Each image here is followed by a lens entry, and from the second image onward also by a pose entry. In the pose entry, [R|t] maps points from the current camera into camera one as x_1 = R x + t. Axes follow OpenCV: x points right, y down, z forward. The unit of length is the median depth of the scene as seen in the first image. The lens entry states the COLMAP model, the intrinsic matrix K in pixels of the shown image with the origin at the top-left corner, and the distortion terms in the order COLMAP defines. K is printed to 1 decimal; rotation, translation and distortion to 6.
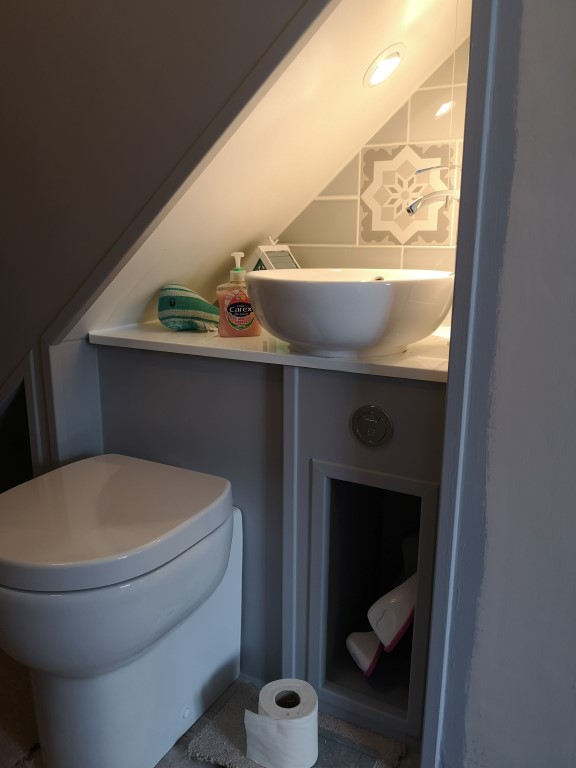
lens RADIAL K [[610.2, 0, 288.0], [0, 610.2, 384.0], [0, 0, 1]] dist [0.035366, 0.002780]
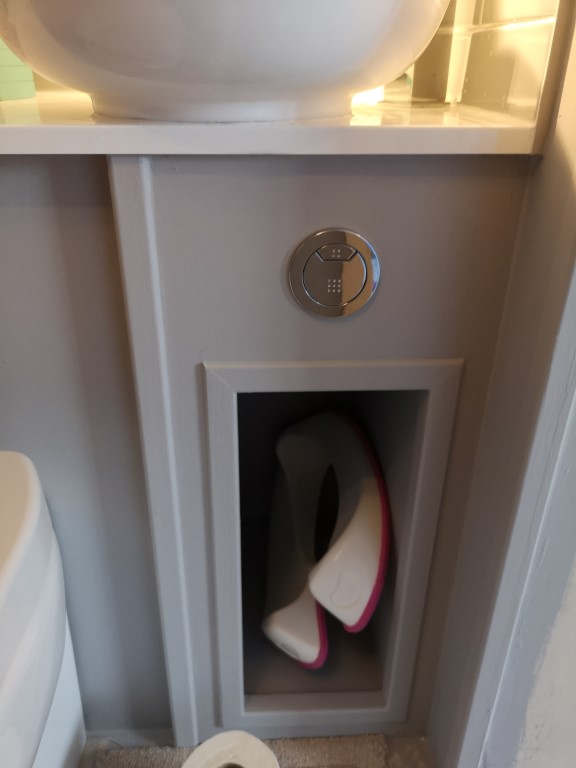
lens RADIAL K [[610.2, 0, 288.0], [0, 610.2, 384.0], [0, 0, 1]] dist [0.035366, 0.002780]
pose [[0.856500, -0.238715, 0.457628, -0.126494], [0.116642, 0.953205, 0.278916, 0.013535], [-0.502795, -0.185513, 0.844264, 0.575104]]
